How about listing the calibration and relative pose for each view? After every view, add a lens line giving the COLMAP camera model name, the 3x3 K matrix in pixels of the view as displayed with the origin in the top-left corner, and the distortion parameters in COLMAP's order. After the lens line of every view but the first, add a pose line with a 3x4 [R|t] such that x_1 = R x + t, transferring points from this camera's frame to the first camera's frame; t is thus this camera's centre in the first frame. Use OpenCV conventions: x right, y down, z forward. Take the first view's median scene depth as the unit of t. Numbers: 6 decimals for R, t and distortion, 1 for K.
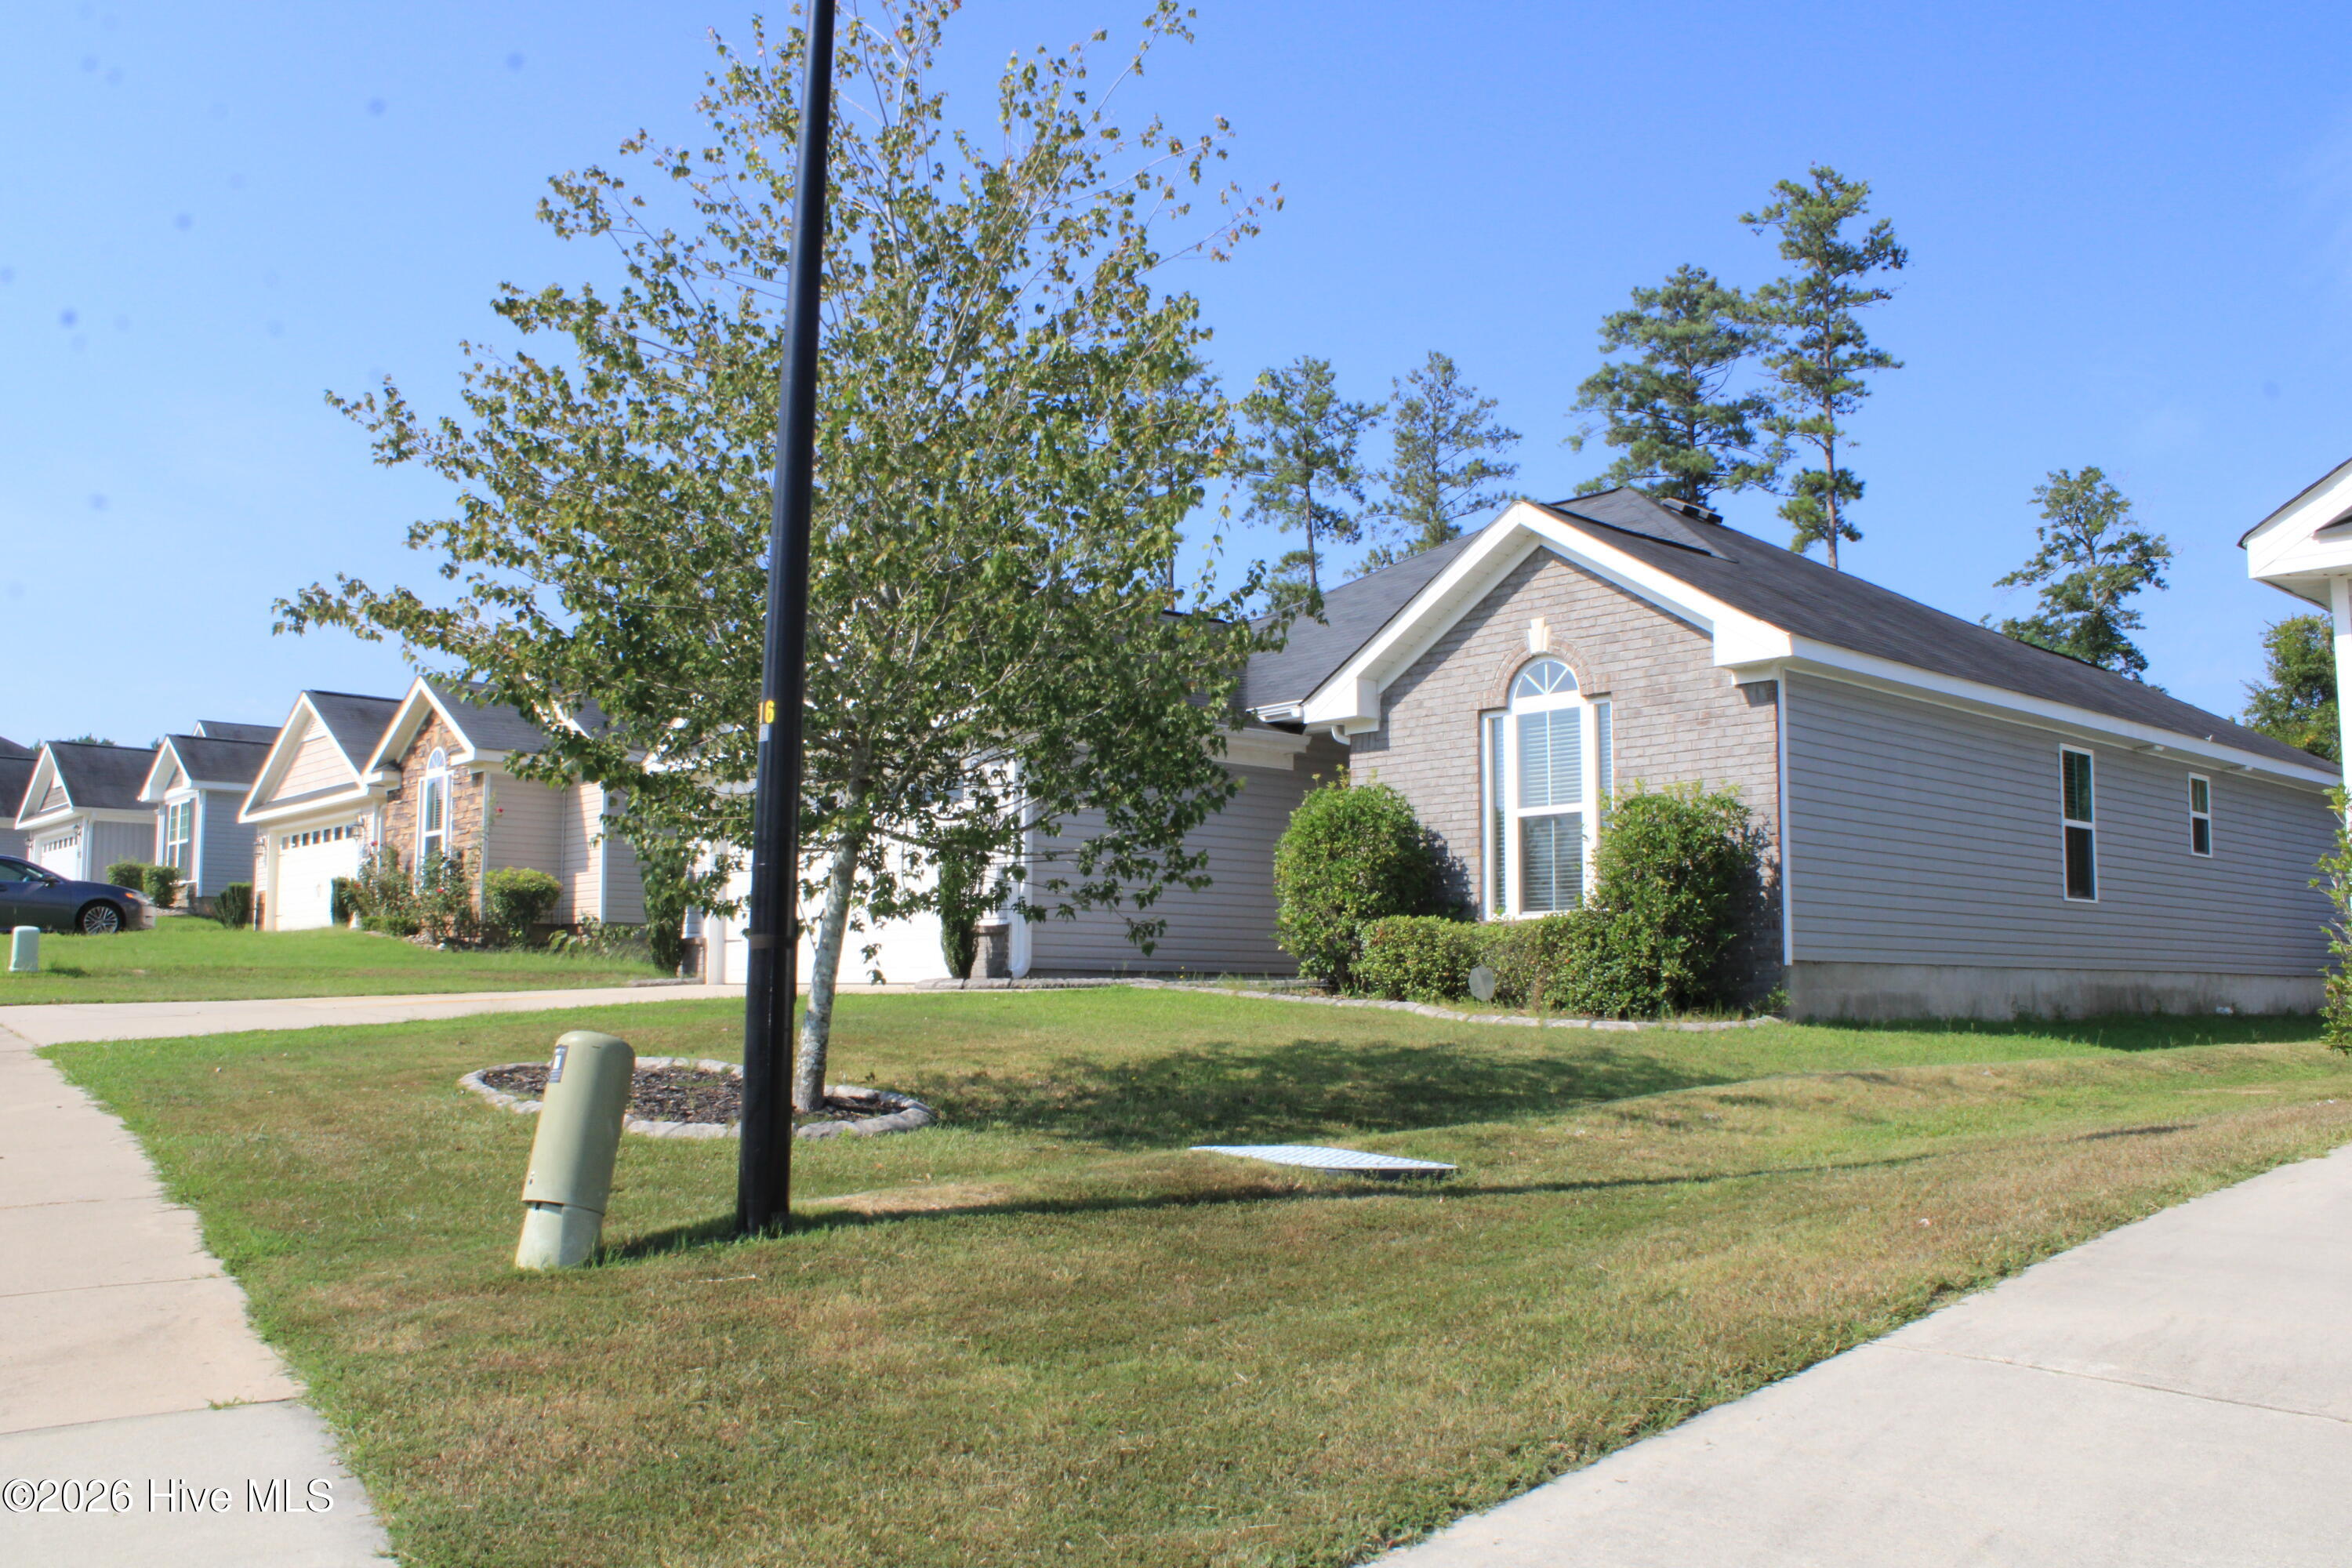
lens RADIAL K [[1988.0, 0, 1169.7], [0, 1988.0, 839.9], [0, 0, 1]] dist [-0.171427, 0.151712]
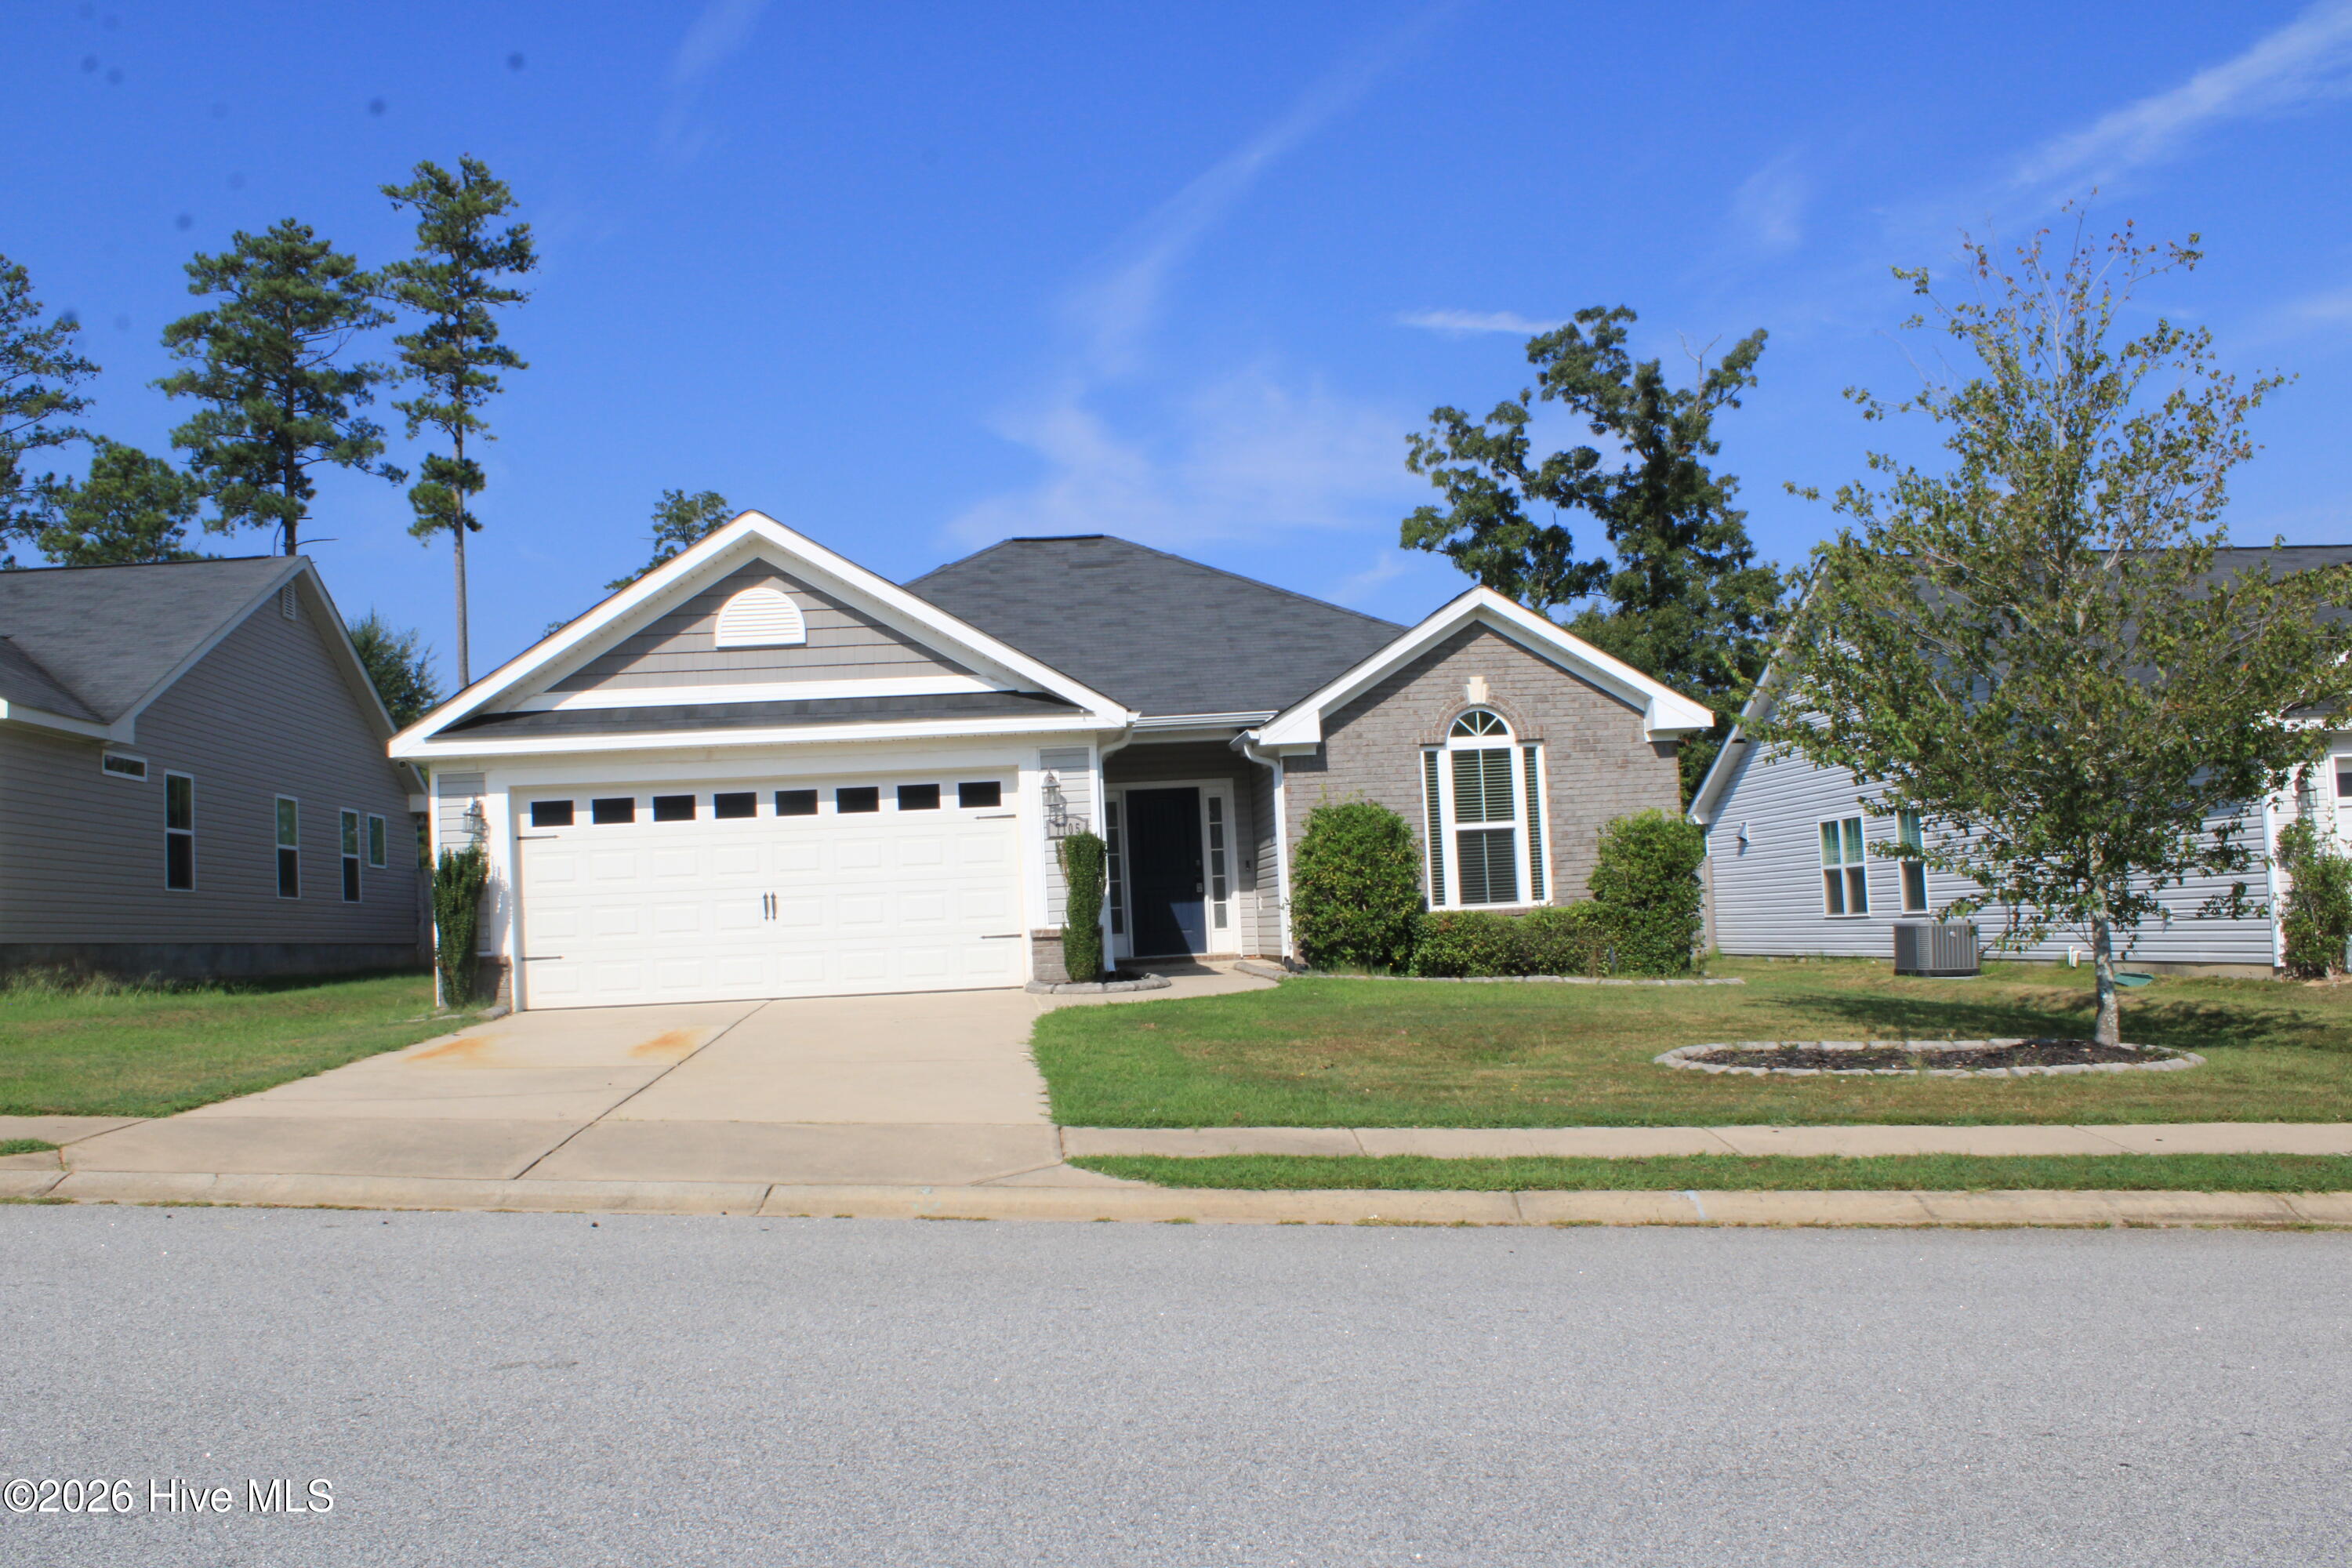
lens RADIAL K [[1988.0, 0, 1169.7], [0, 1988.0, 839.9], [0, 0, 1]] dist [-0.171427, 0.151712]
pose [[0.603012, 0.002486, 0.797728, -0.241864], [-0.012048, 0.999909, 0.005991, -0.002733], [-0.797641, -0.013224, 0.602987, 0.094573]]
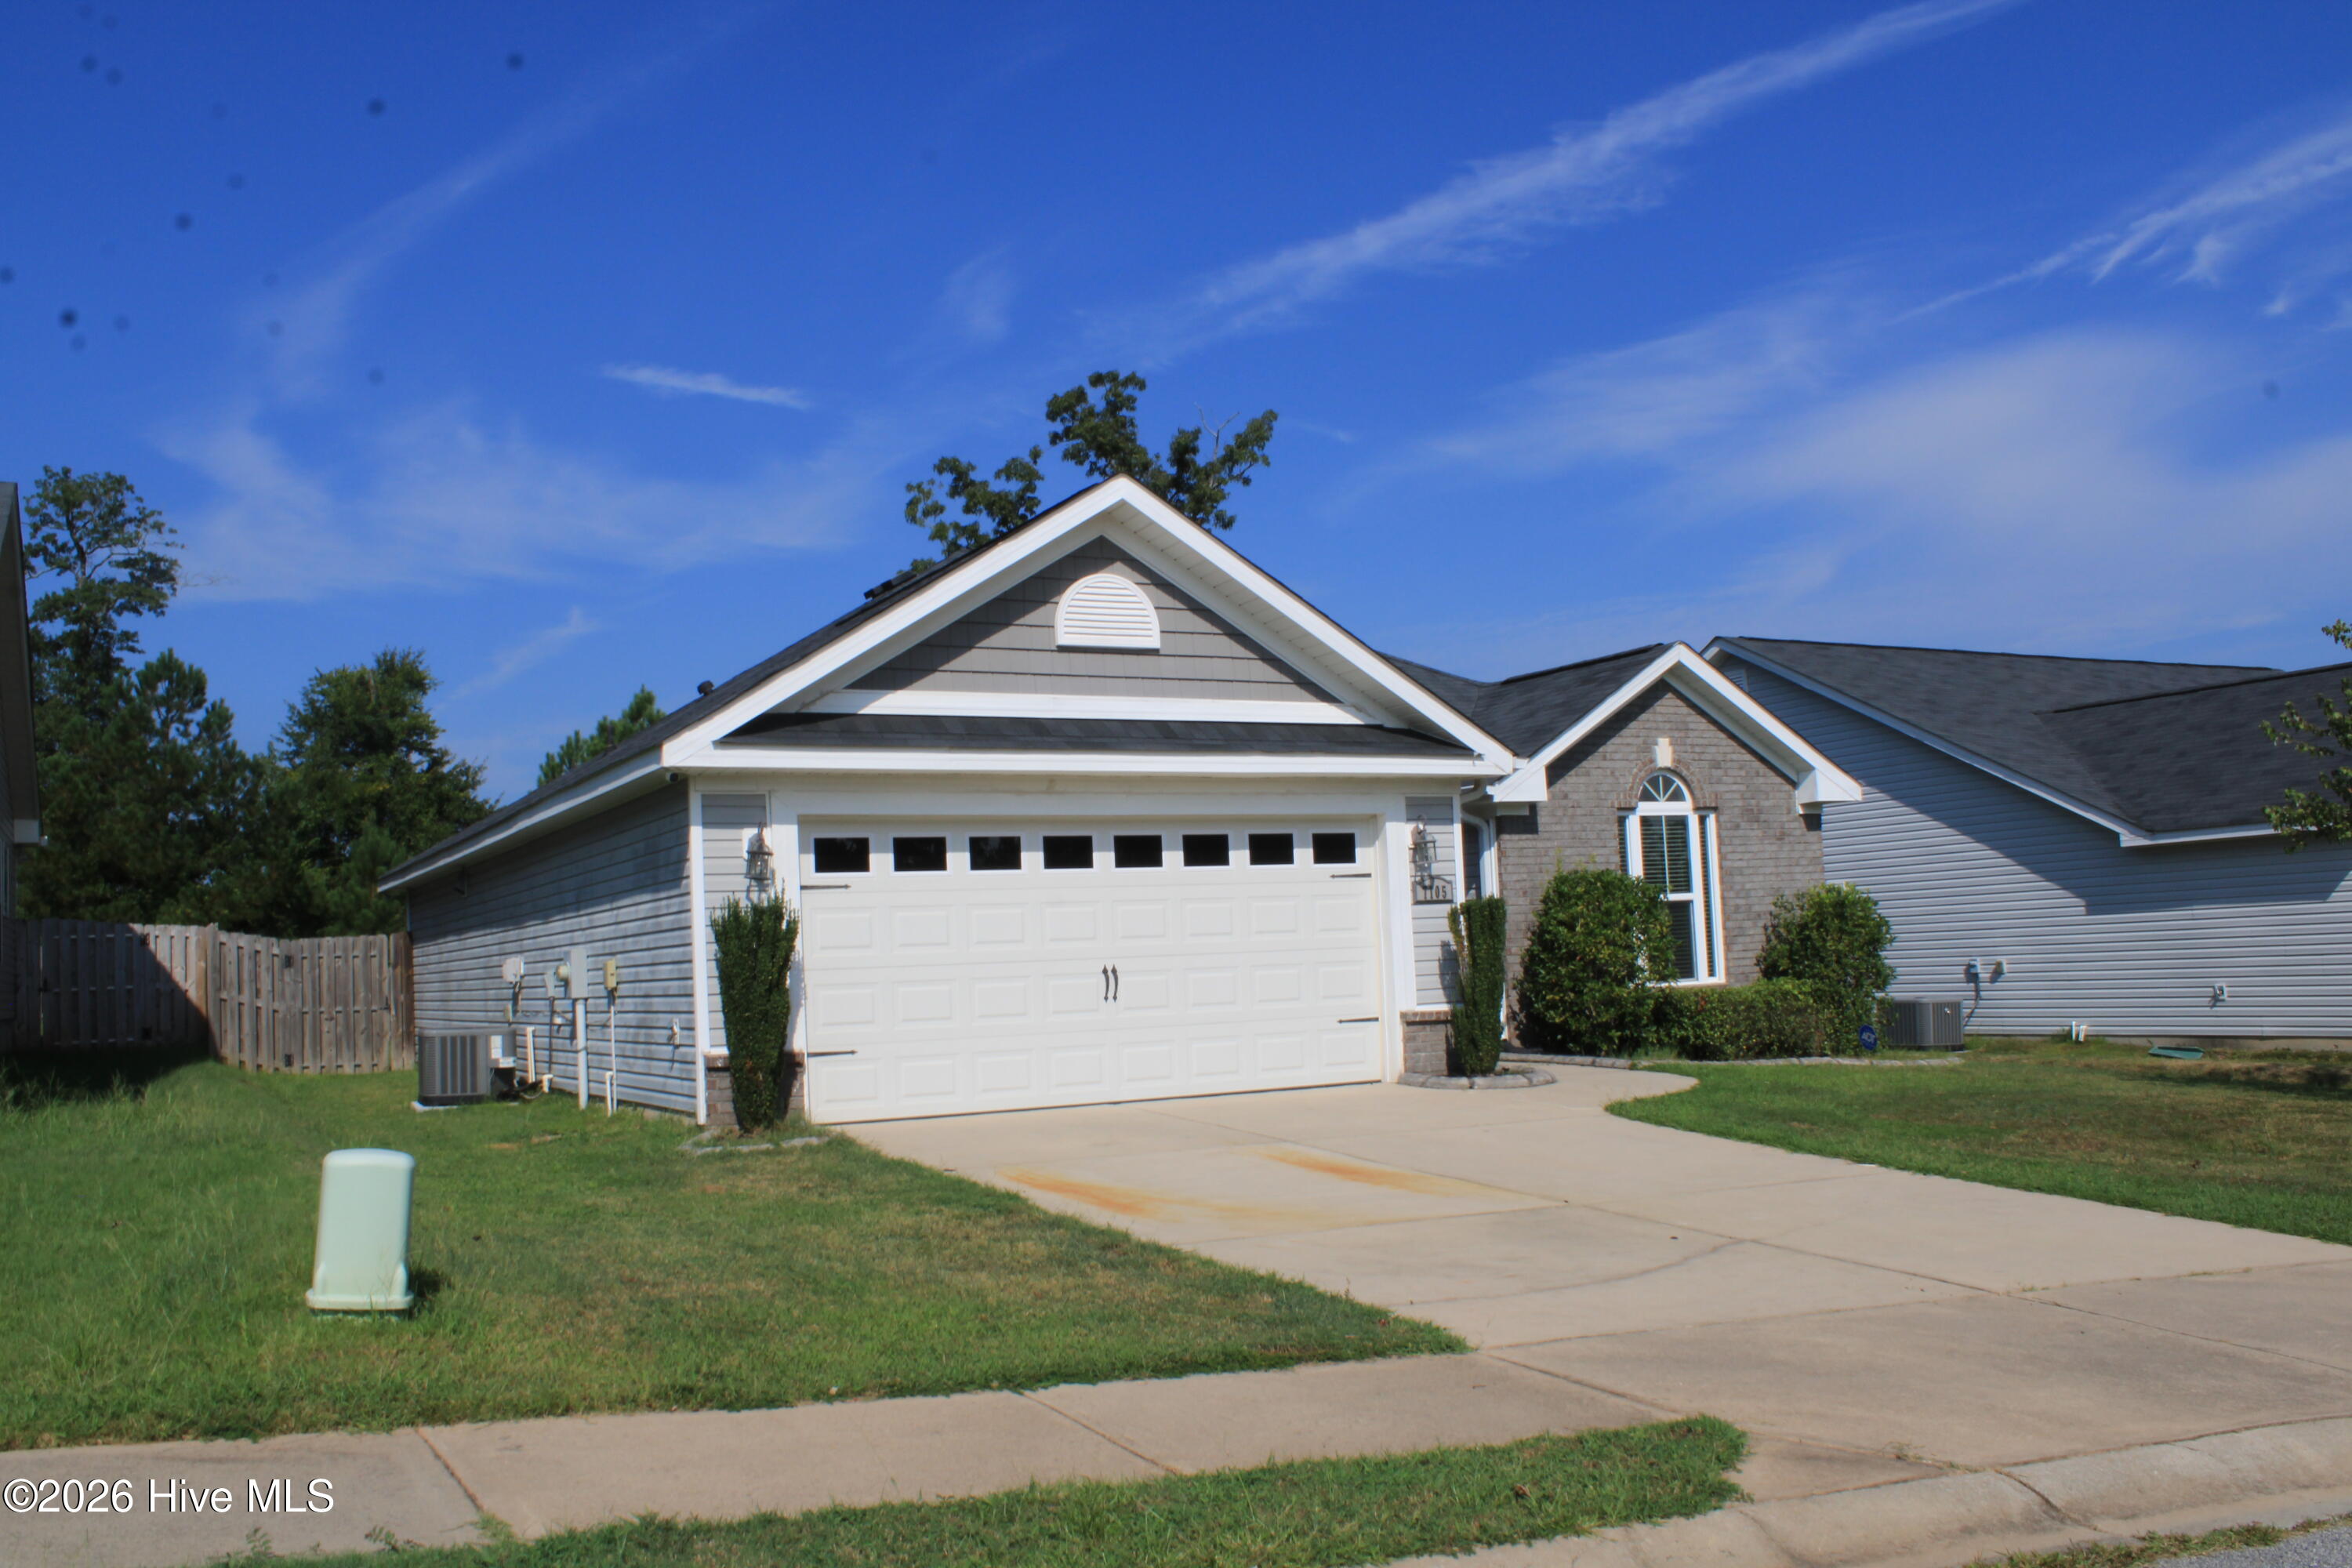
lens RADIAL K [[1988.0, 0, 1169.7], [0, 1988.0, 839.9], [0, 0, 1]] dist [-0.171427, 0.151712]
pose [[0.241023, 0.044268, 0.969509, -0.263689], [-0.032340, 0.998771, -0.037564, 0.001268], [-0.969980, -0.022300, 0.242159, 0.250161]]
